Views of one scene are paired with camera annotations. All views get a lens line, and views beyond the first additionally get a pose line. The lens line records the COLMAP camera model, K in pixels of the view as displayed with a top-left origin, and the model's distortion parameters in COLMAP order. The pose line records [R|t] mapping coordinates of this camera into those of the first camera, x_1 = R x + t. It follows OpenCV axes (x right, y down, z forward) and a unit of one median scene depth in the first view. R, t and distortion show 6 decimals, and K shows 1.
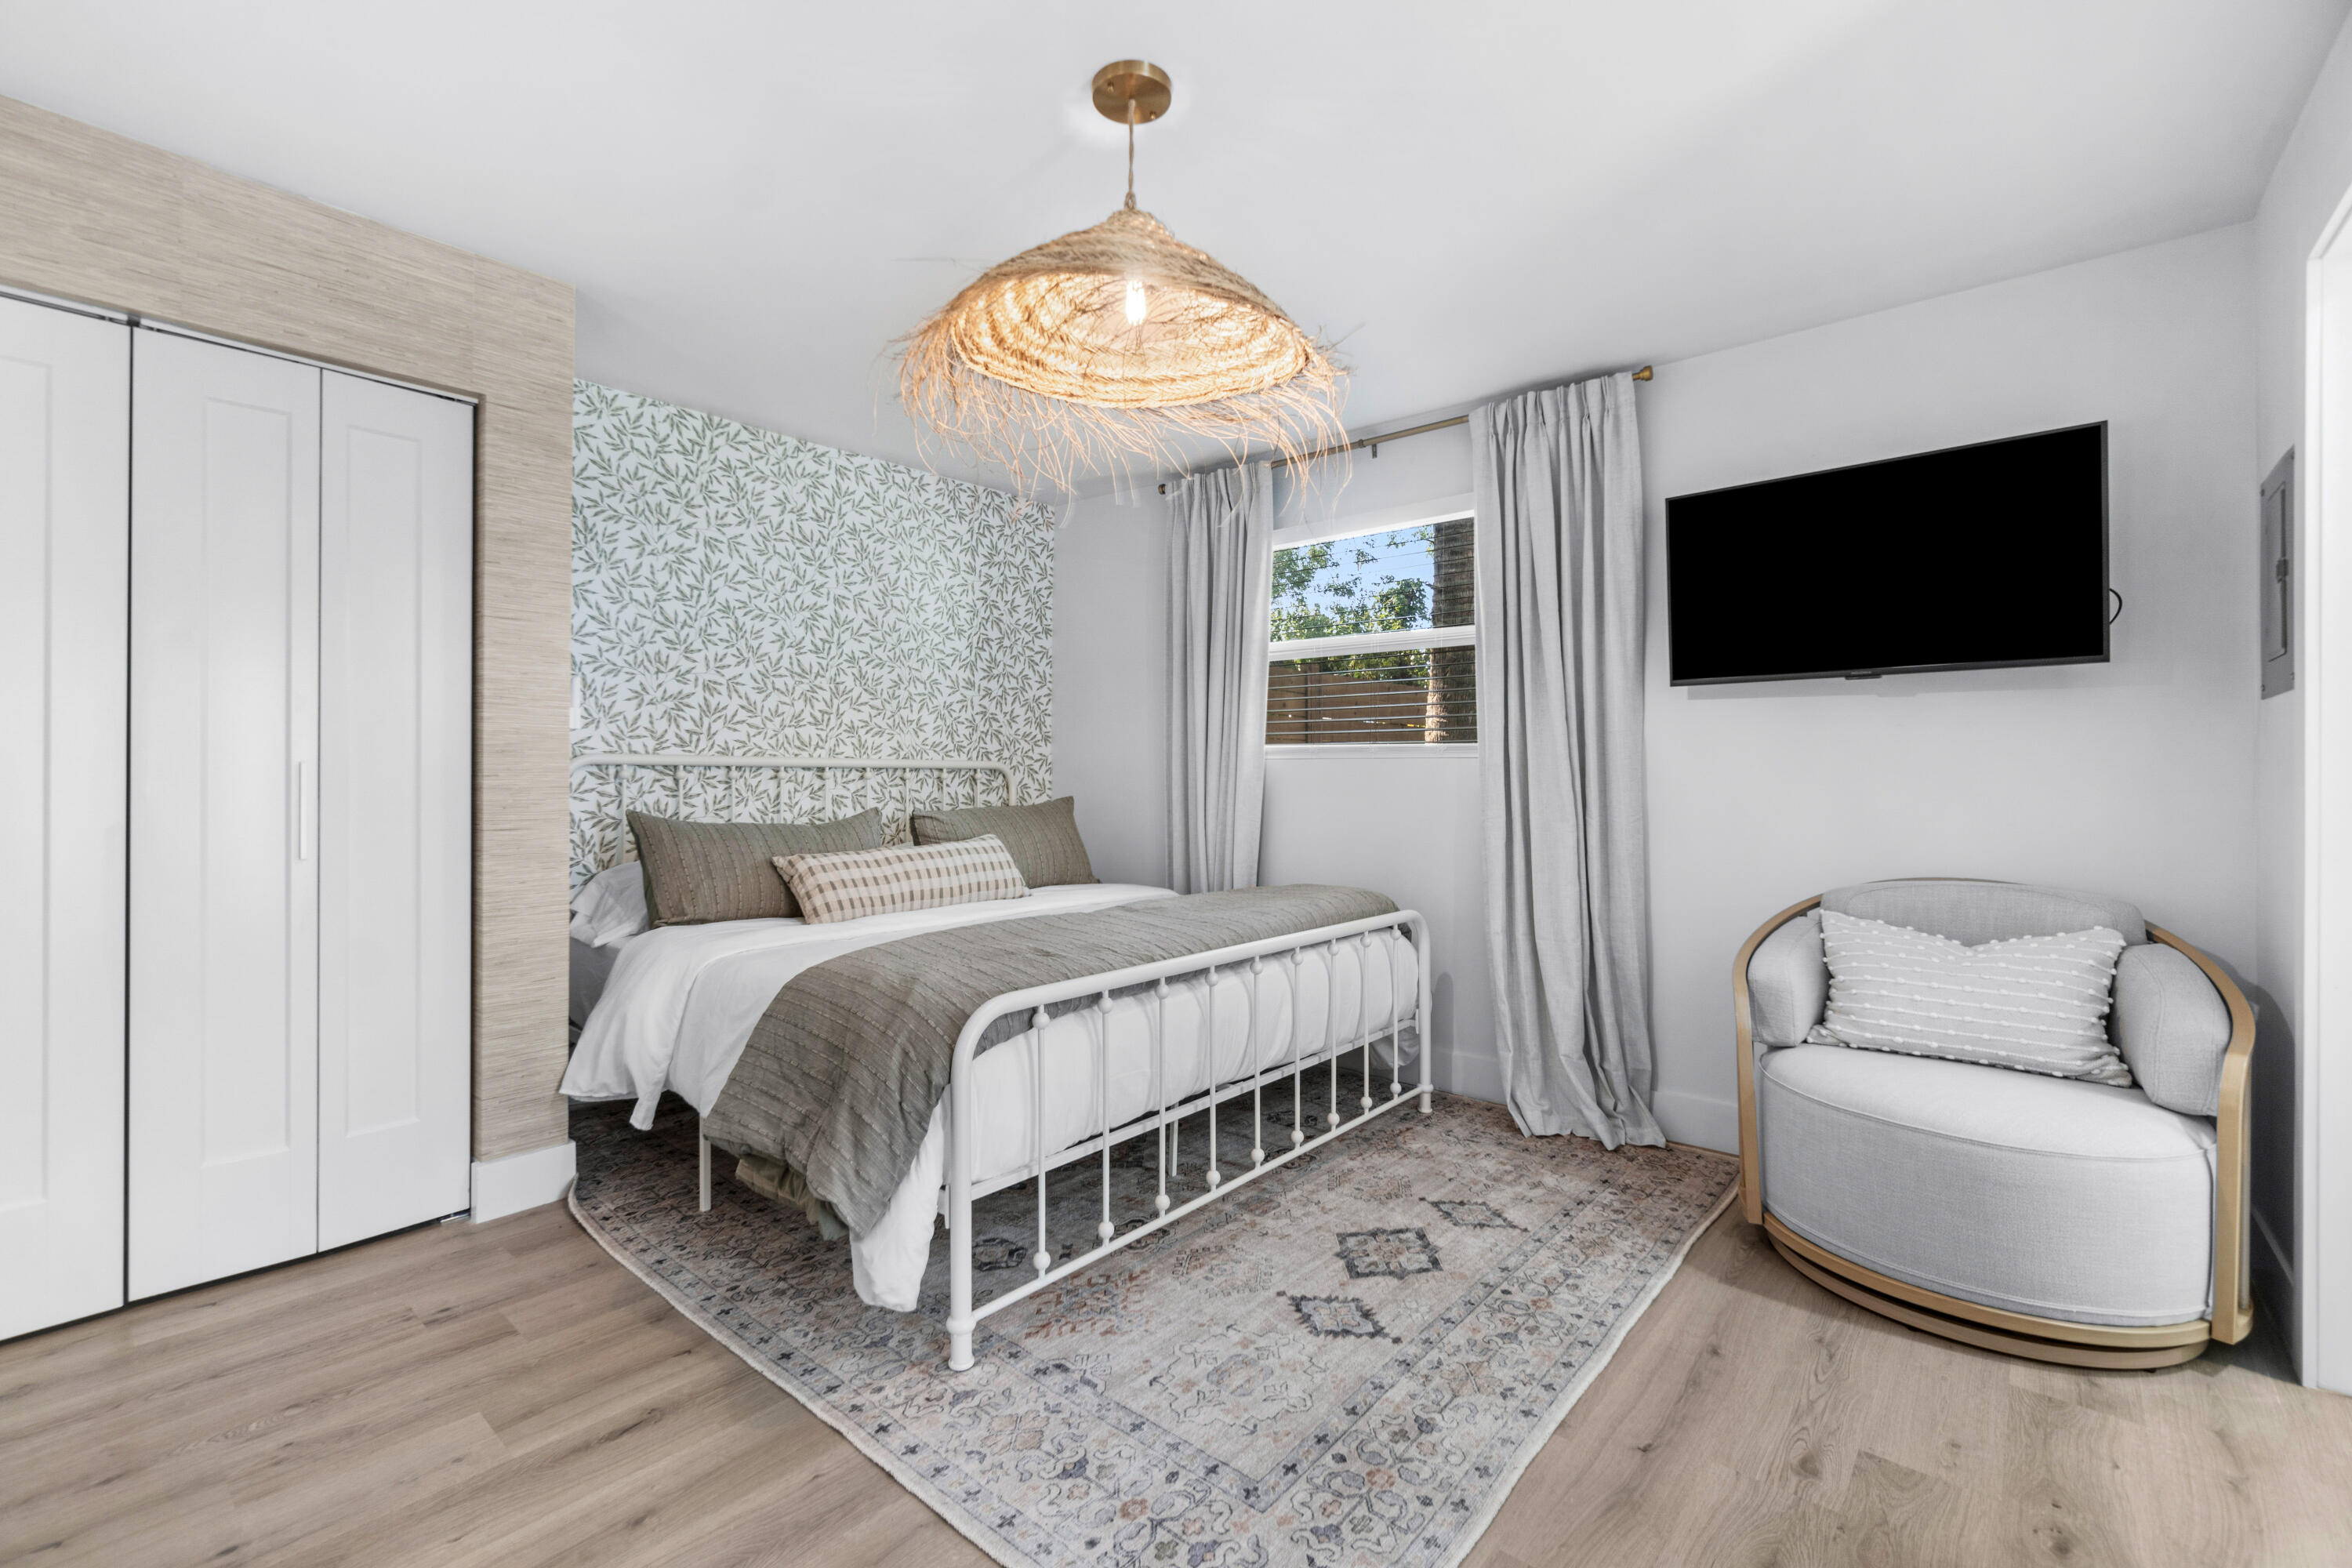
lens RADIAL K [[1025.9, 0, 1175.7], [0, 1025.9, 775.2], [0, 0, 1]] dist [0.000112, 0.000282]
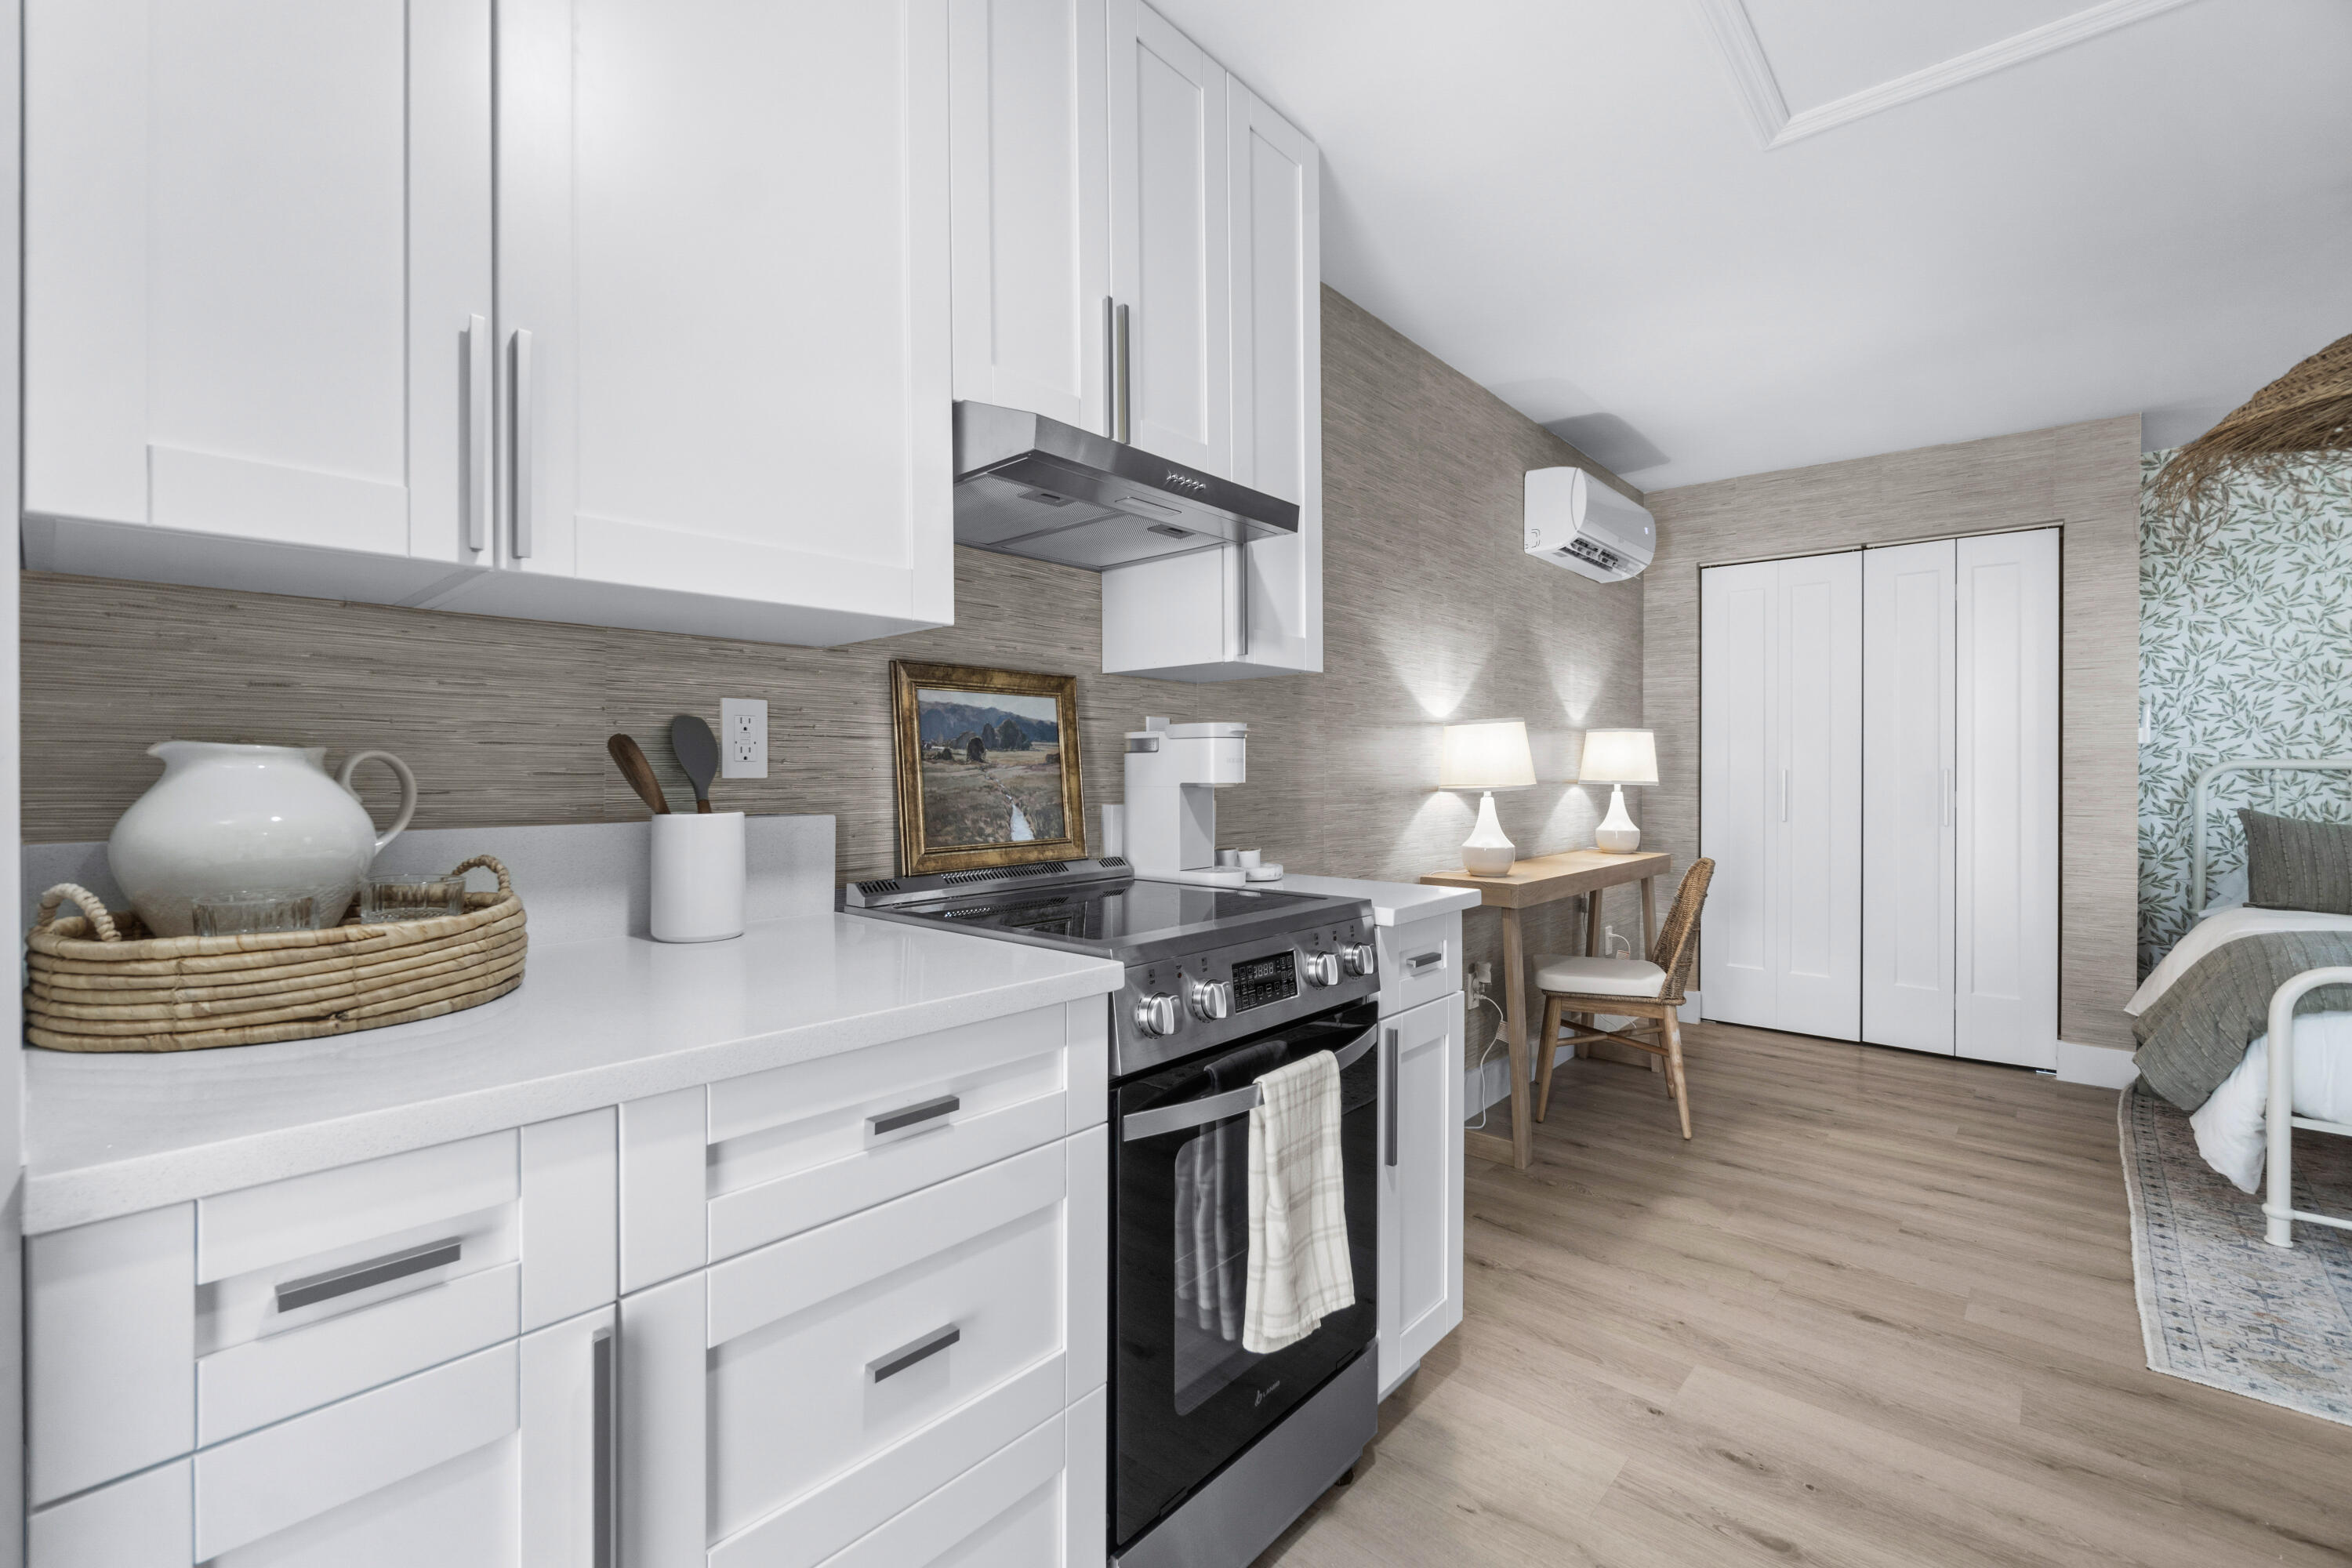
lens RADIAL K [[1010.9, 0, 1174.2], [0, 1010.9, 759.1], [0, 0, 1]] dist [0.000285, 0.000211]
pose [[0.002060, -0.008847, -0.999959, 0.933612], [-0.004387, 0.999951, -0.008856, -0.010269], [0.999988, 0.004406, 0.002021, -0.335998]]
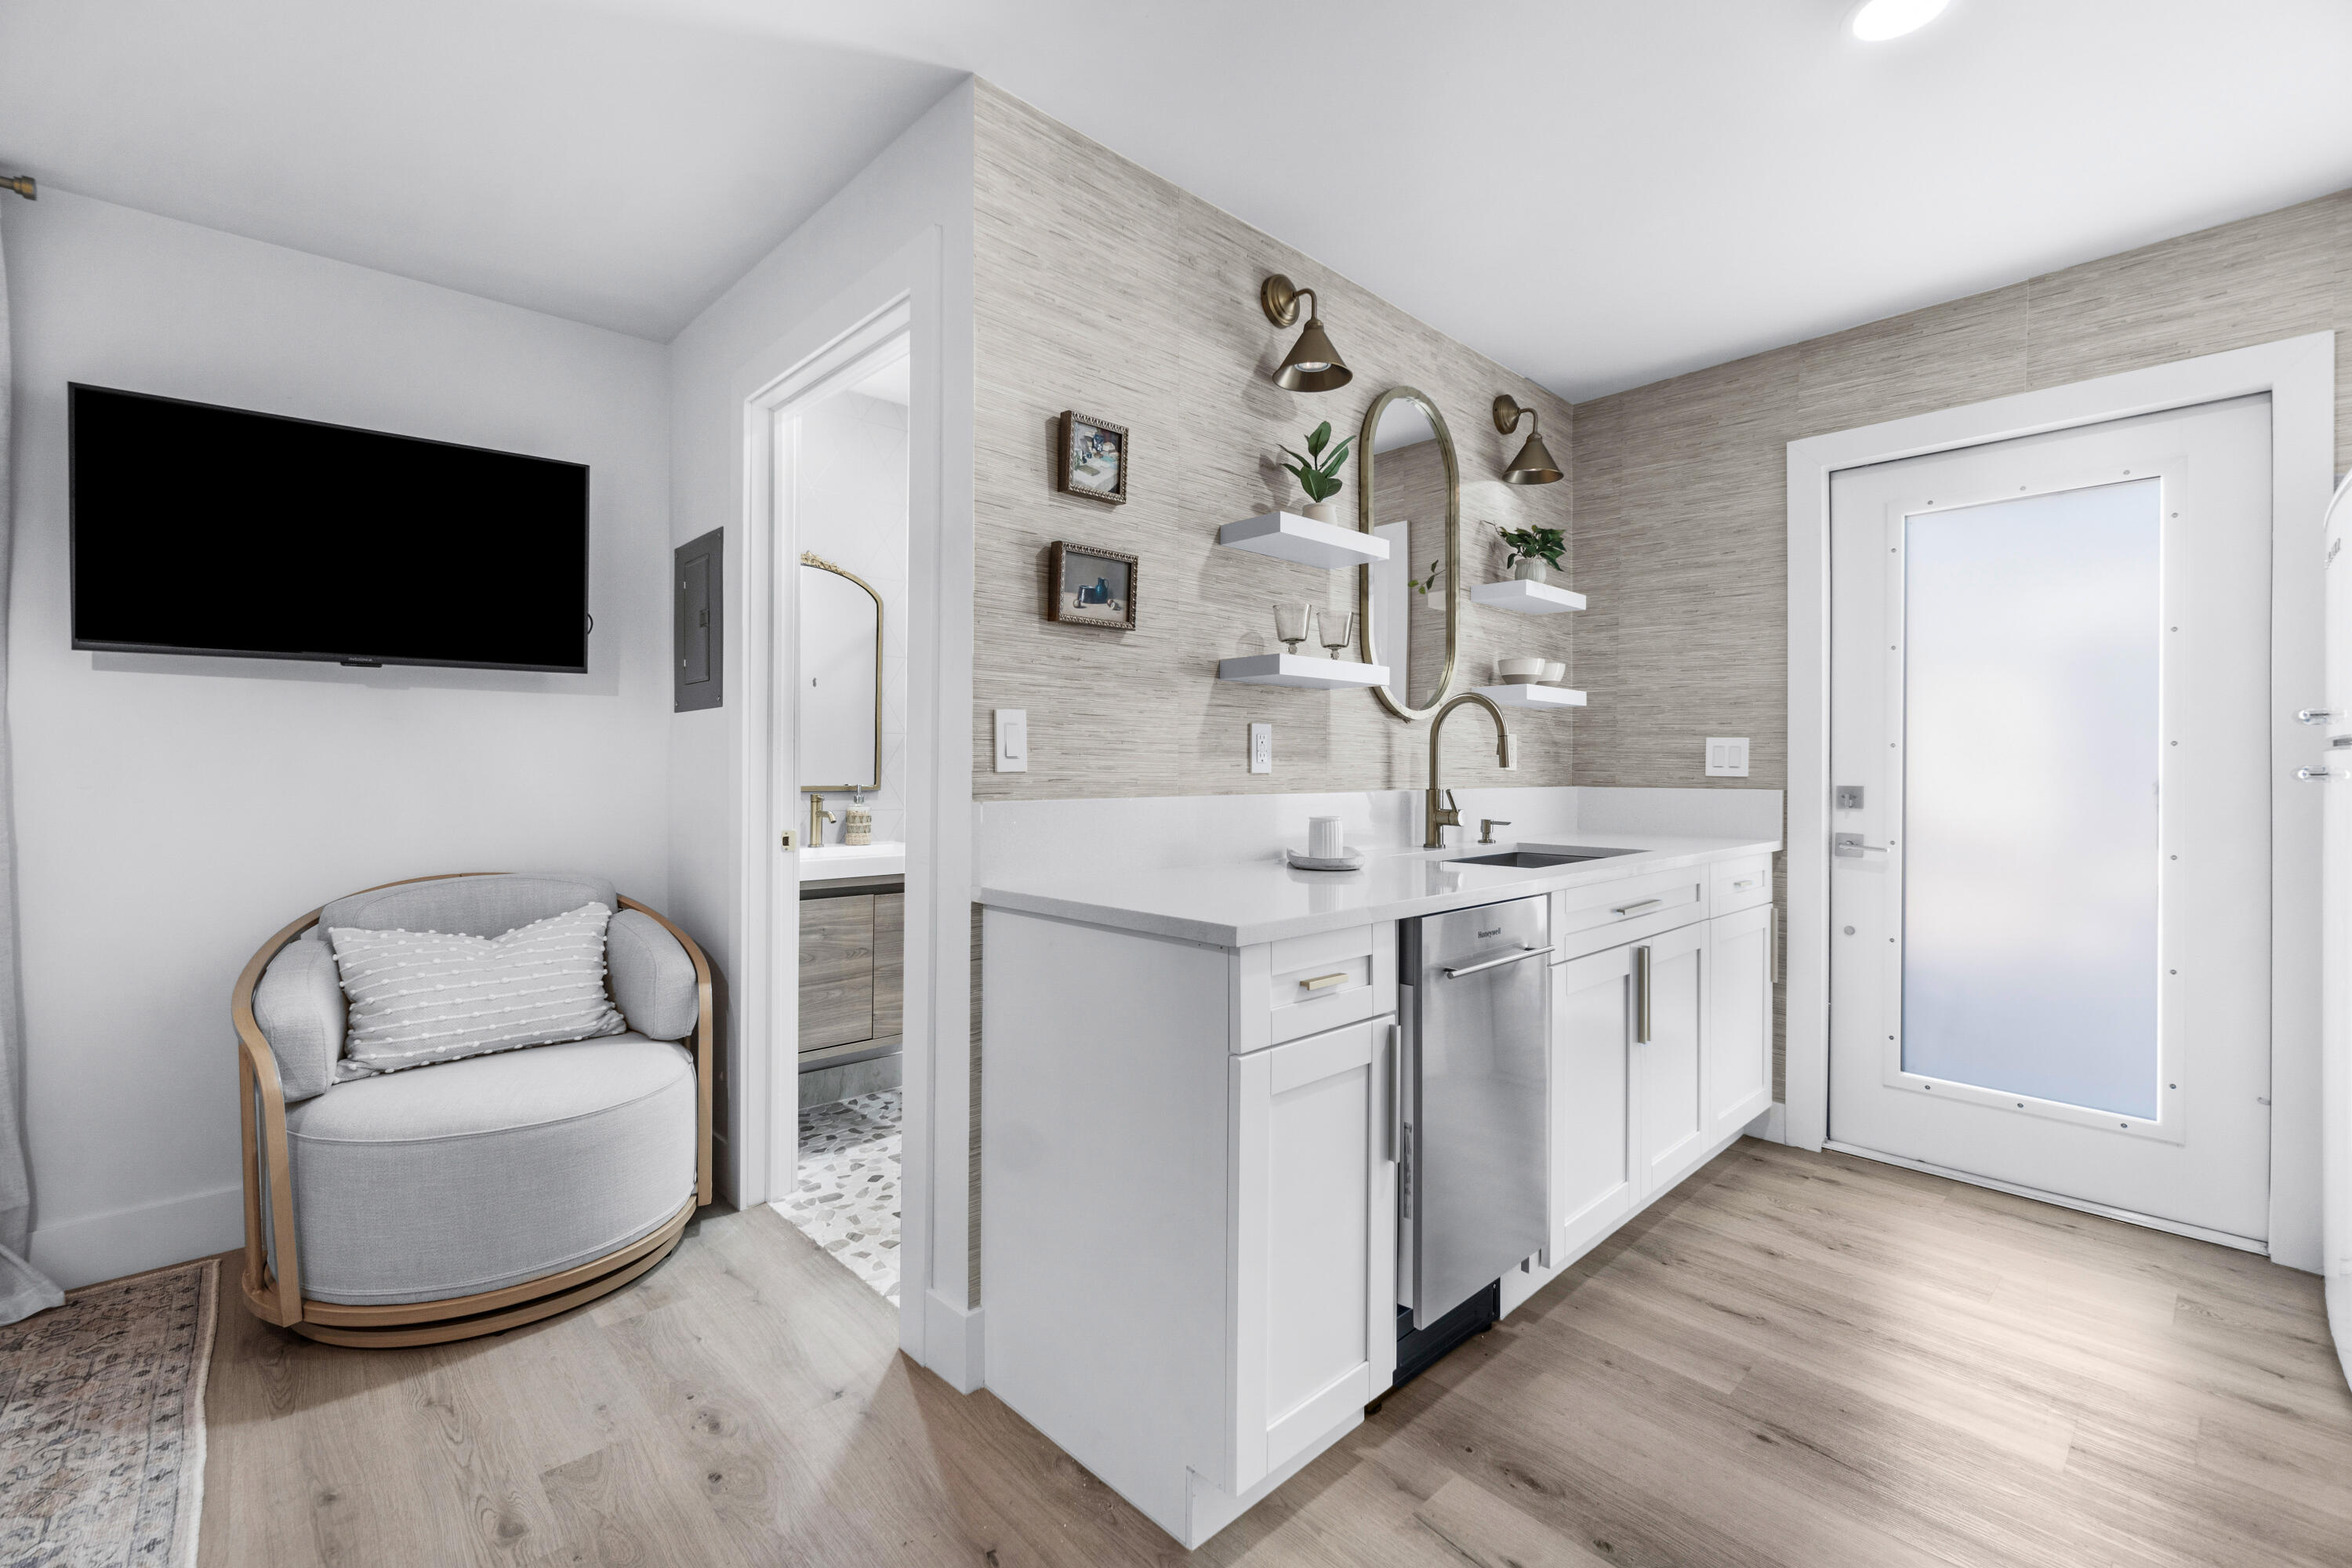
lens RADIAL K [[1003.4, 0, 1151.2], [0, 1003.4, 771.8], [0, 0, 1]] dist [-0.001016, 0.000307]
pose [[0.124528, -0.012231, 0.992141, -0.142125], [0.000960, 0.999925, 0.012207, -0.012510], [-0.992216, -0.000567, 0.124530, 0.229233]]
